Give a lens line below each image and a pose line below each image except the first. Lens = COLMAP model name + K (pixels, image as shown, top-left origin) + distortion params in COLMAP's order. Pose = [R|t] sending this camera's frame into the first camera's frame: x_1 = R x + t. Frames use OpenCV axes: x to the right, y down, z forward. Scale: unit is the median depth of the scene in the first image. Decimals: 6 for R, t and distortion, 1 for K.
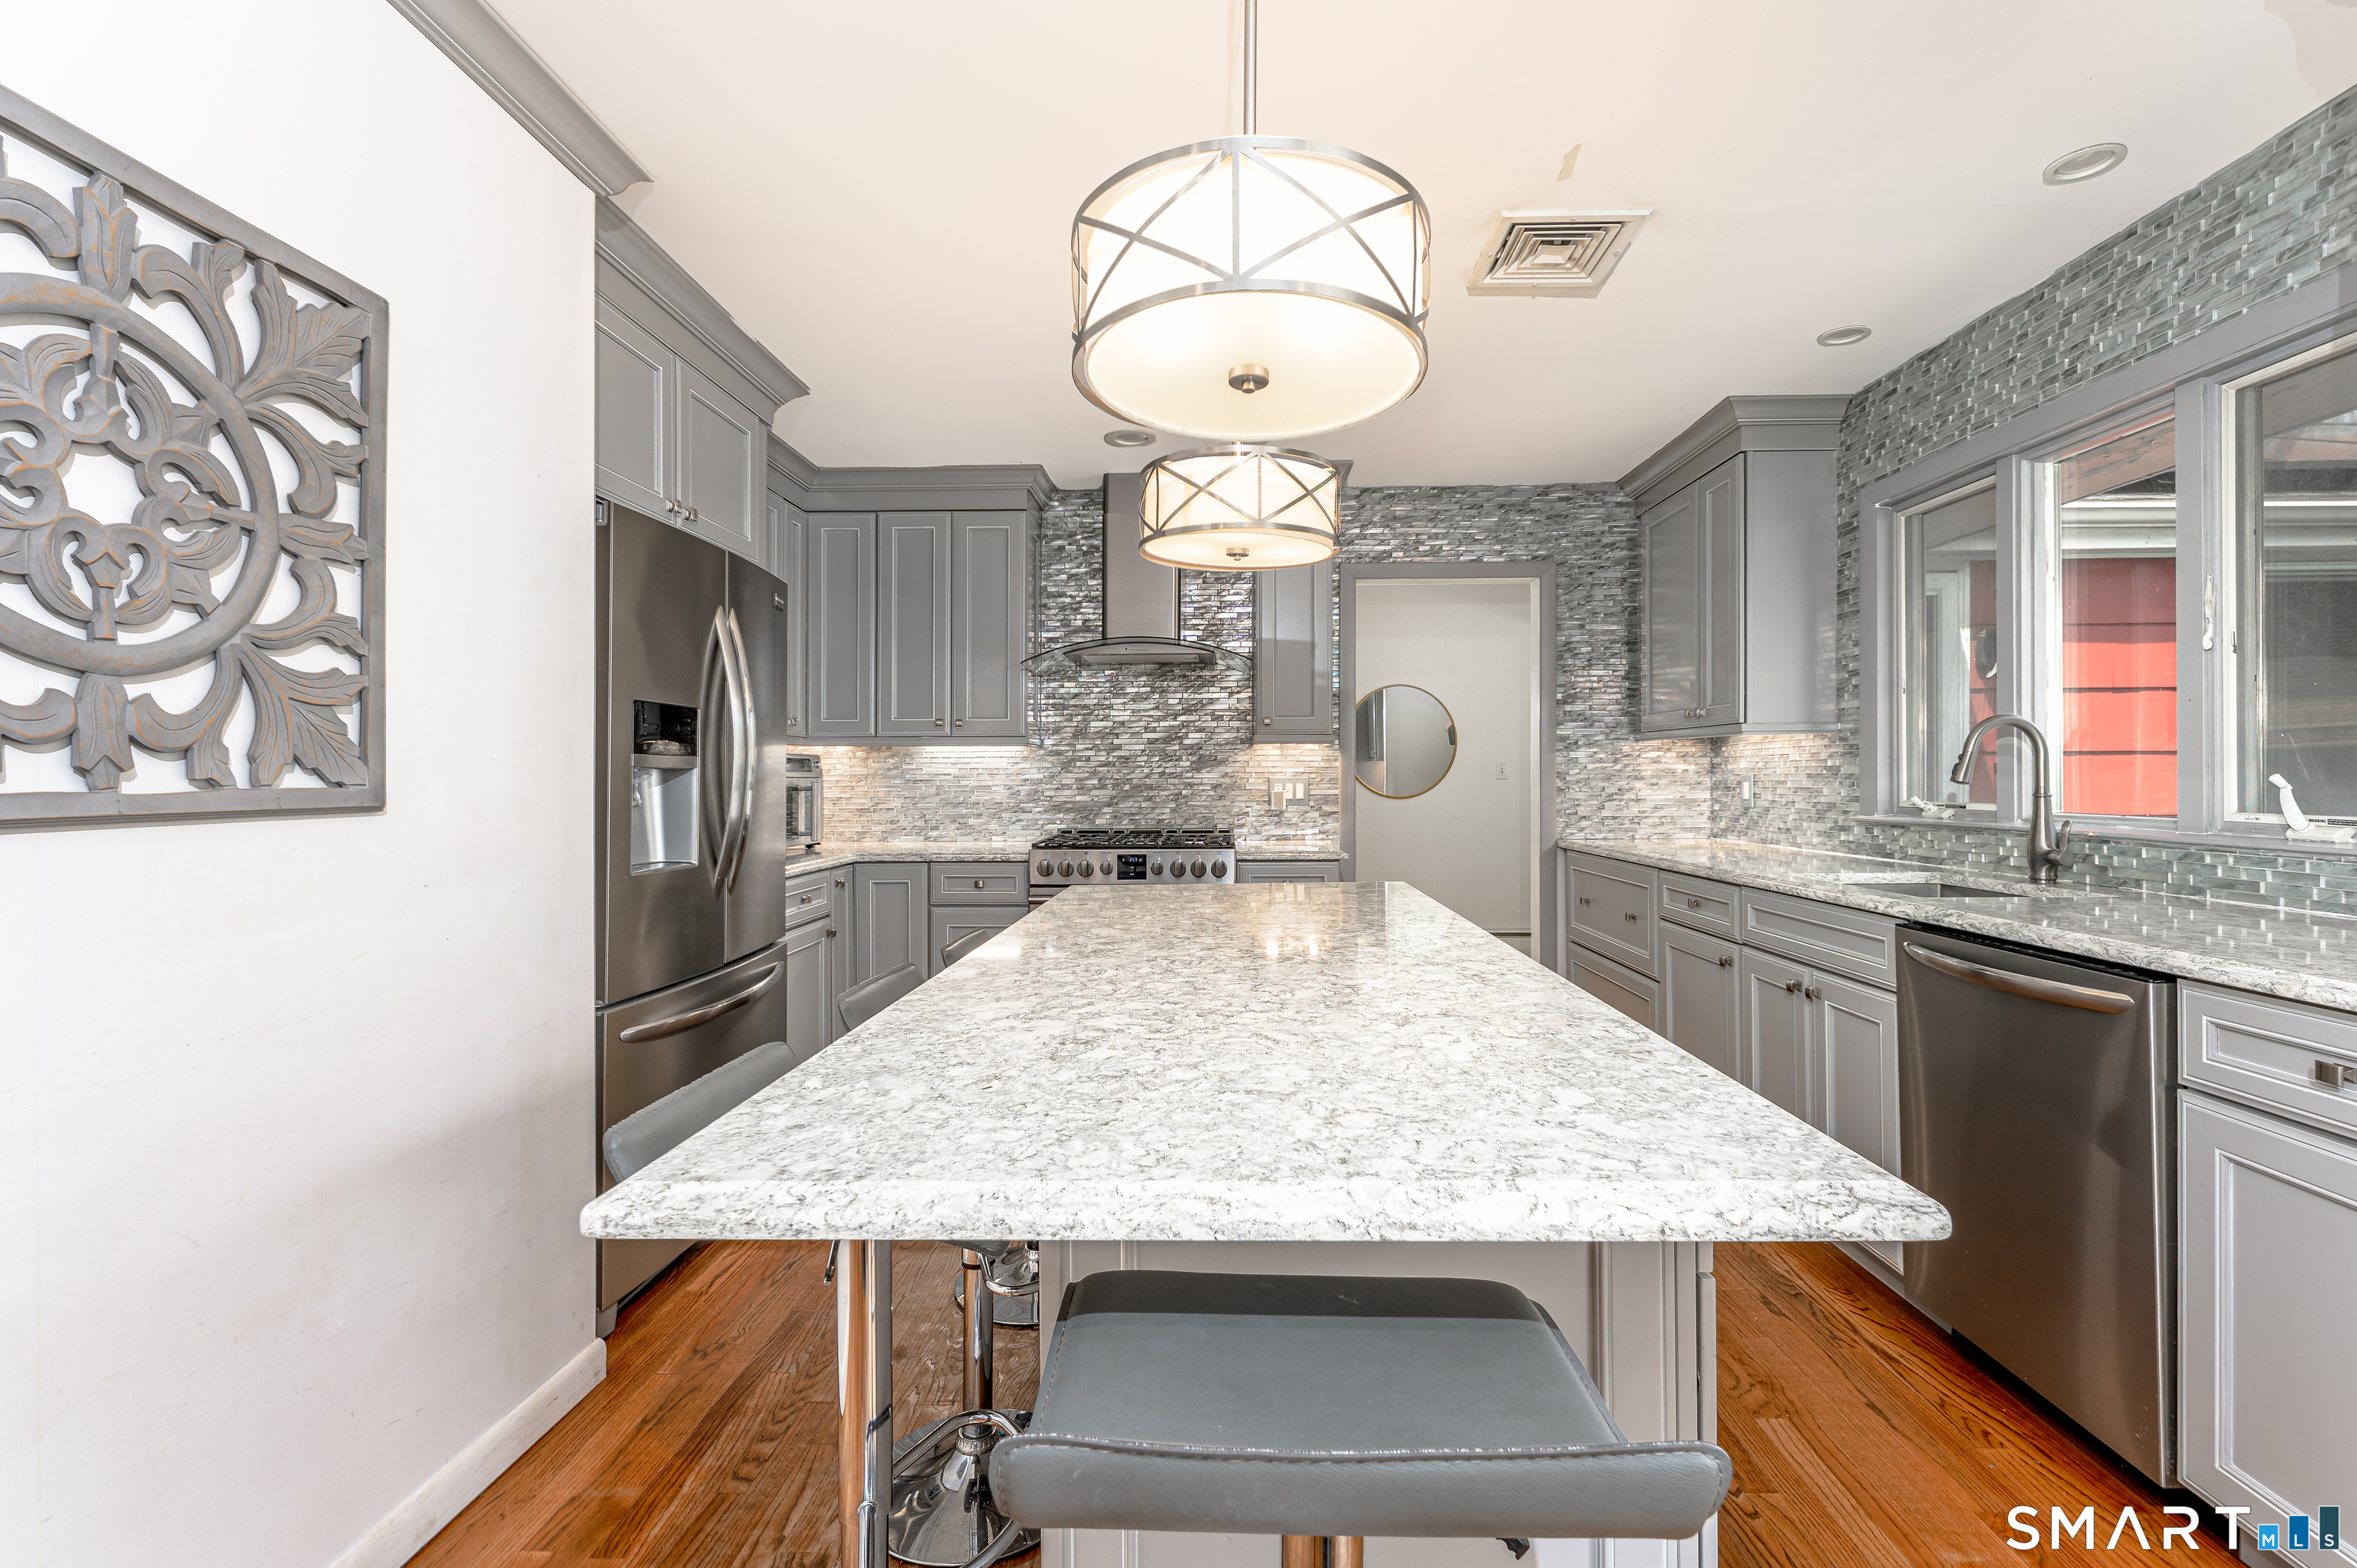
lens RADIAL K [[1024.0, 0, 1189.7], [0, 1024.0, 776.0], [0, 0, 1]] dist [0.000463, 0.000044]
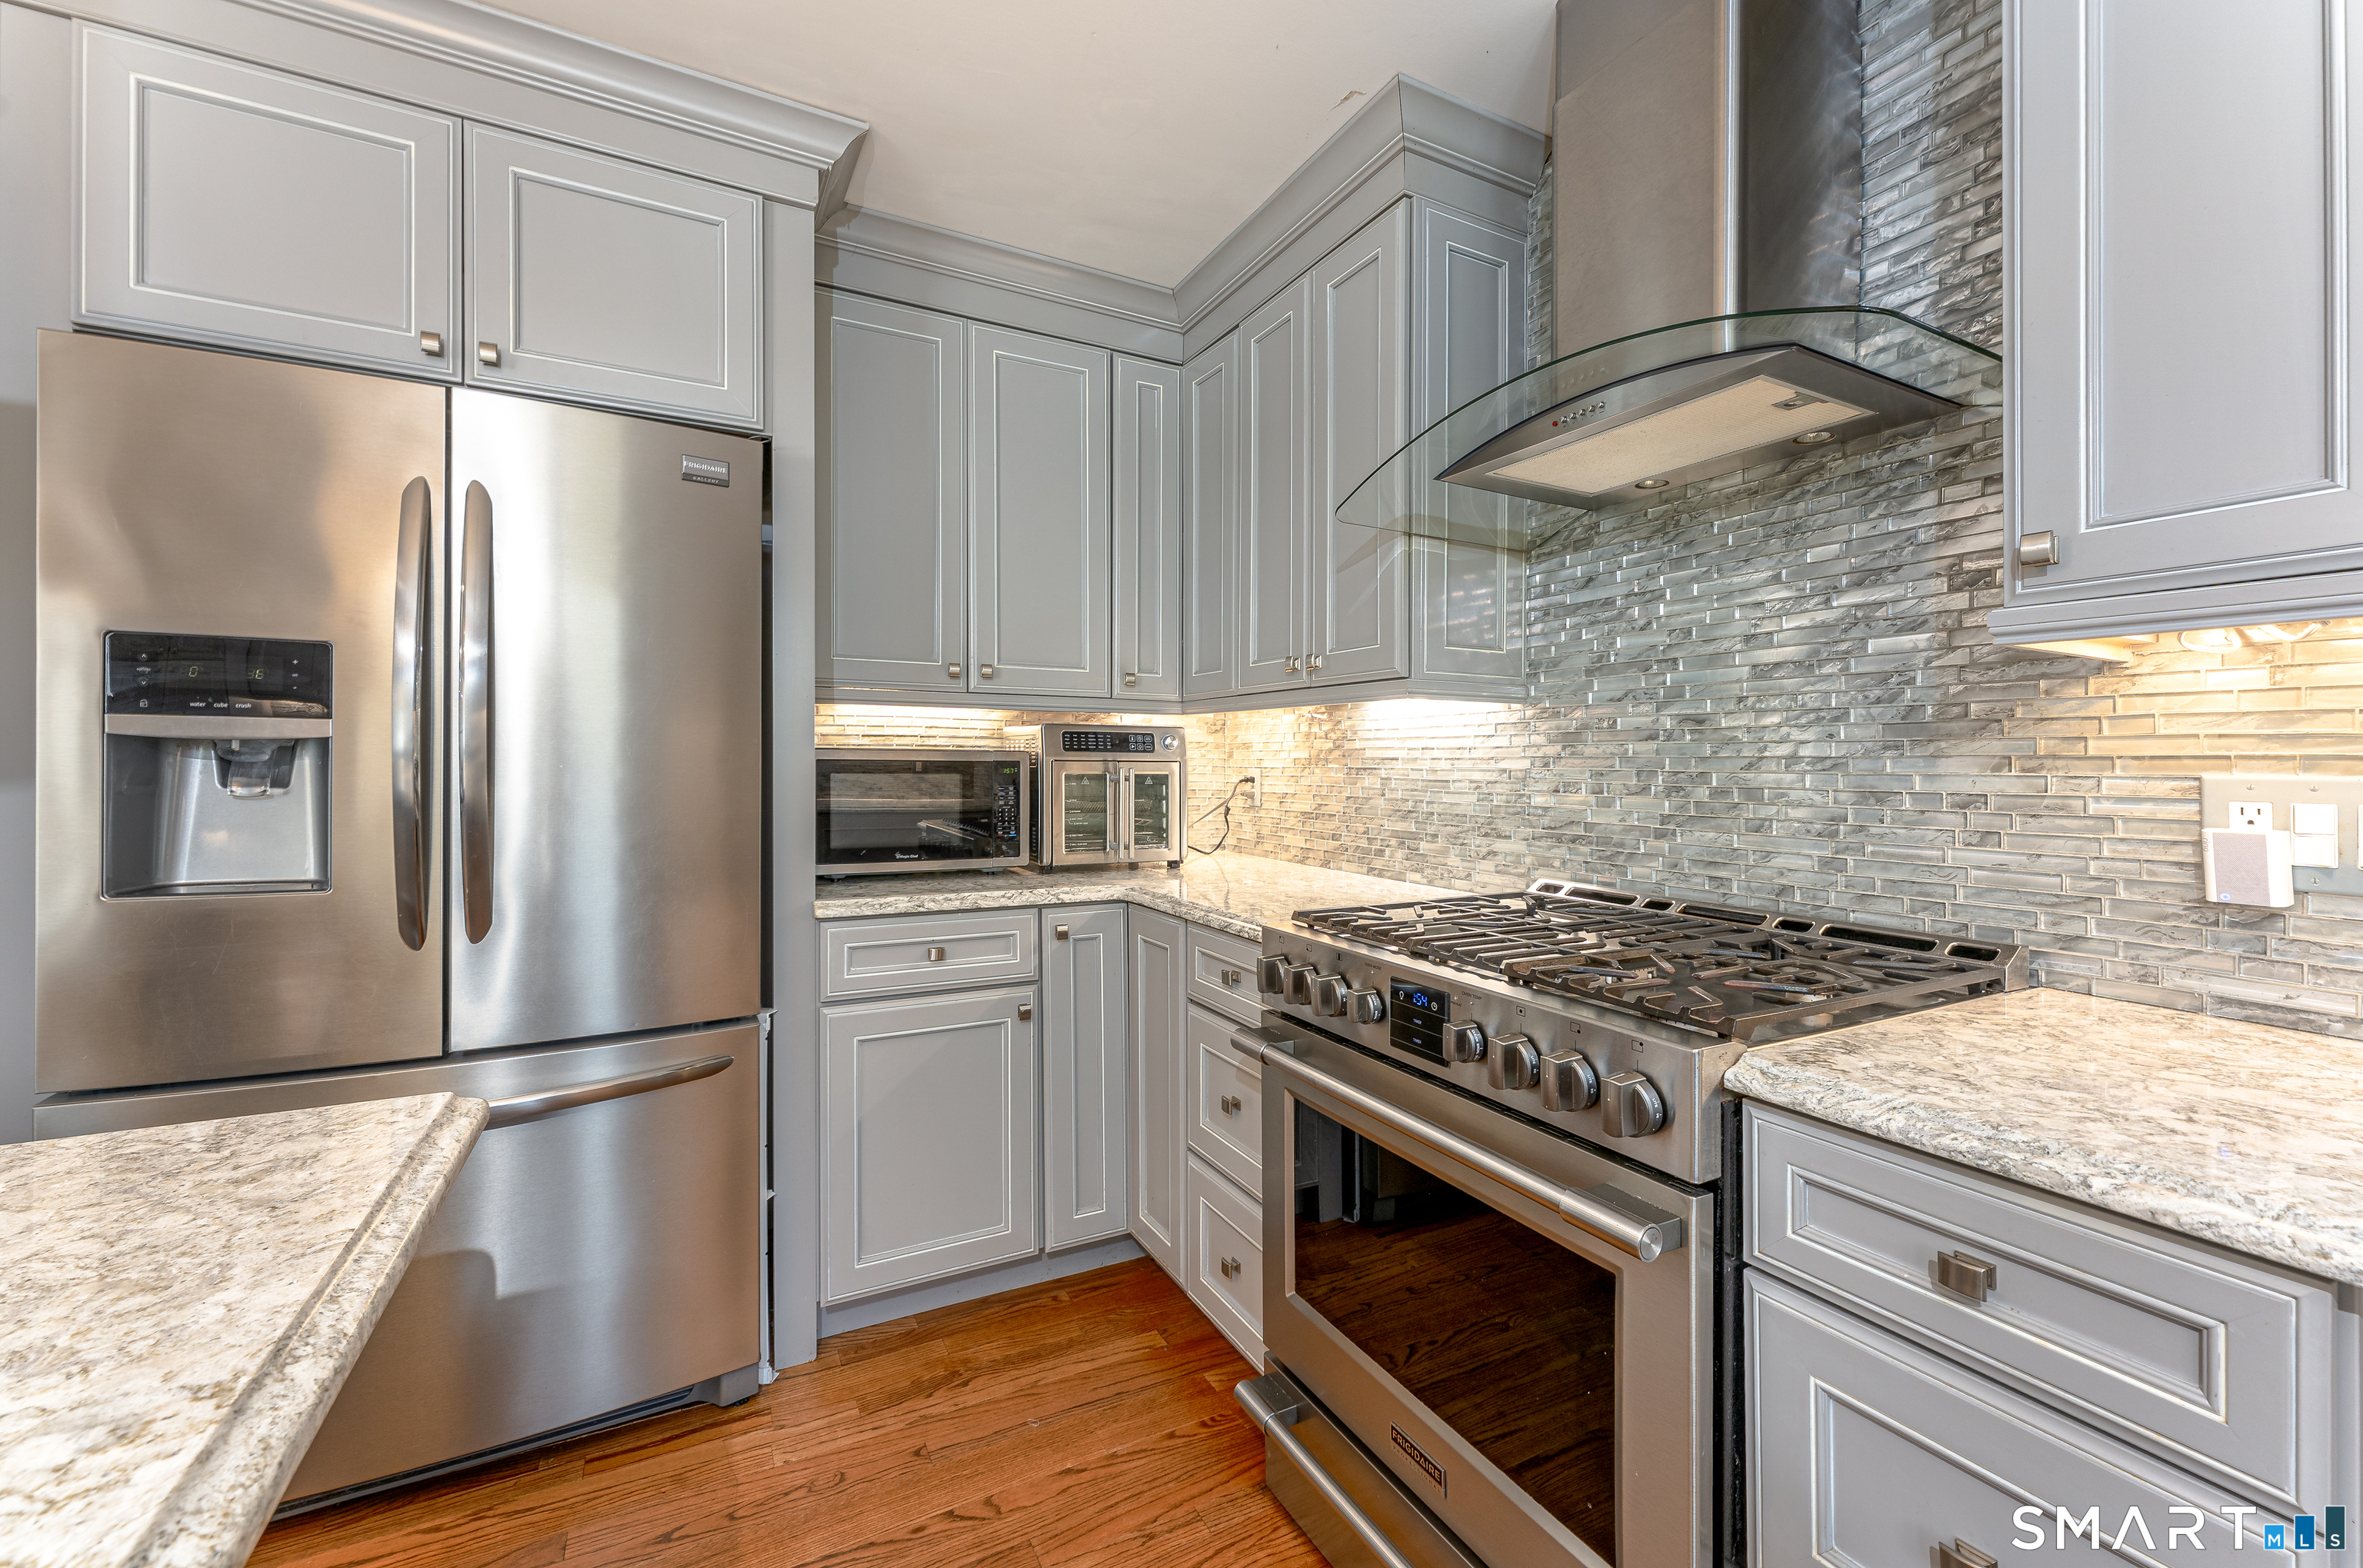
lens RADIAL K [[955.9, 0, 1184.9], [0, 955.9, 752.9], [0, 0, 1]] dist [-0.001435, -0.000238]
pose [[0.495479, -0.000973, -0.868619, 0.159298], [-0.005040, 0.999979, -0.003995, -0.002214], [0.868605, 0.006357, 0.495464, 0.646473]]
